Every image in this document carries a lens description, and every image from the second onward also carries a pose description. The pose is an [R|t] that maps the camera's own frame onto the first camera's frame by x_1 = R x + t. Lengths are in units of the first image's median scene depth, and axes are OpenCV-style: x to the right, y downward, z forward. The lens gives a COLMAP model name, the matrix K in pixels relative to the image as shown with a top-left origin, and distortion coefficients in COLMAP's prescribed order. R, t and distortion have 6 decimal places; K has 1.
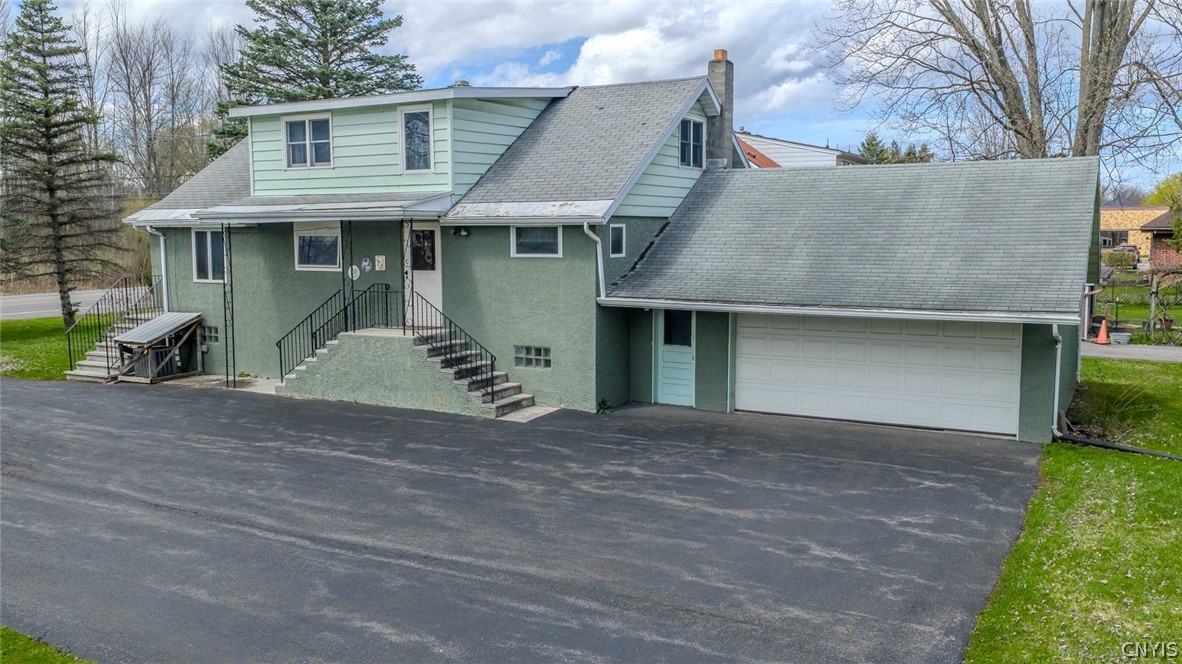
lens RADIAL K [[958.1, 0, 590.2], [0, 958.1, 331.4], [0, 0, 1]] dist [0.009799, -0.018843]
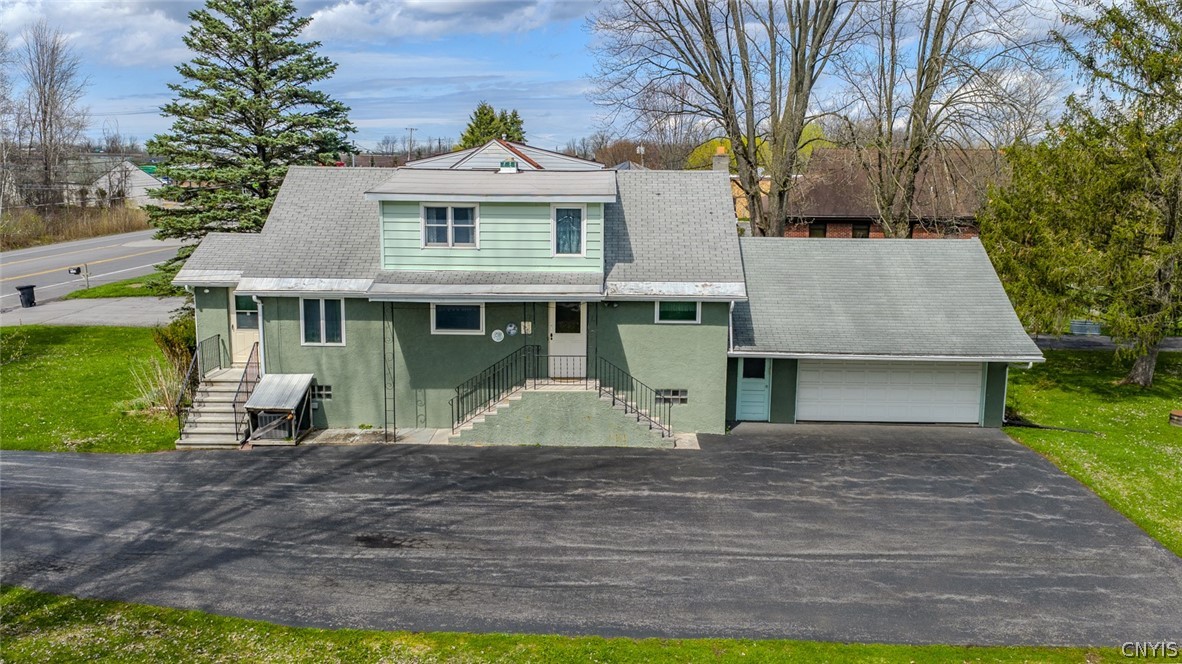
lens RADIAL K [[958.1, 0, 592.5], [0, 958.1, 331.6], [0, 0, 1]] dist [0.009799, -0.018843]
pose [[0.891748, -0.063380, 0.448072, -0.768283], [0.037487, 0.997086, 0.066432, -0.160801], [-0.450978, -0.042444, 0.891526, -0.137292]]
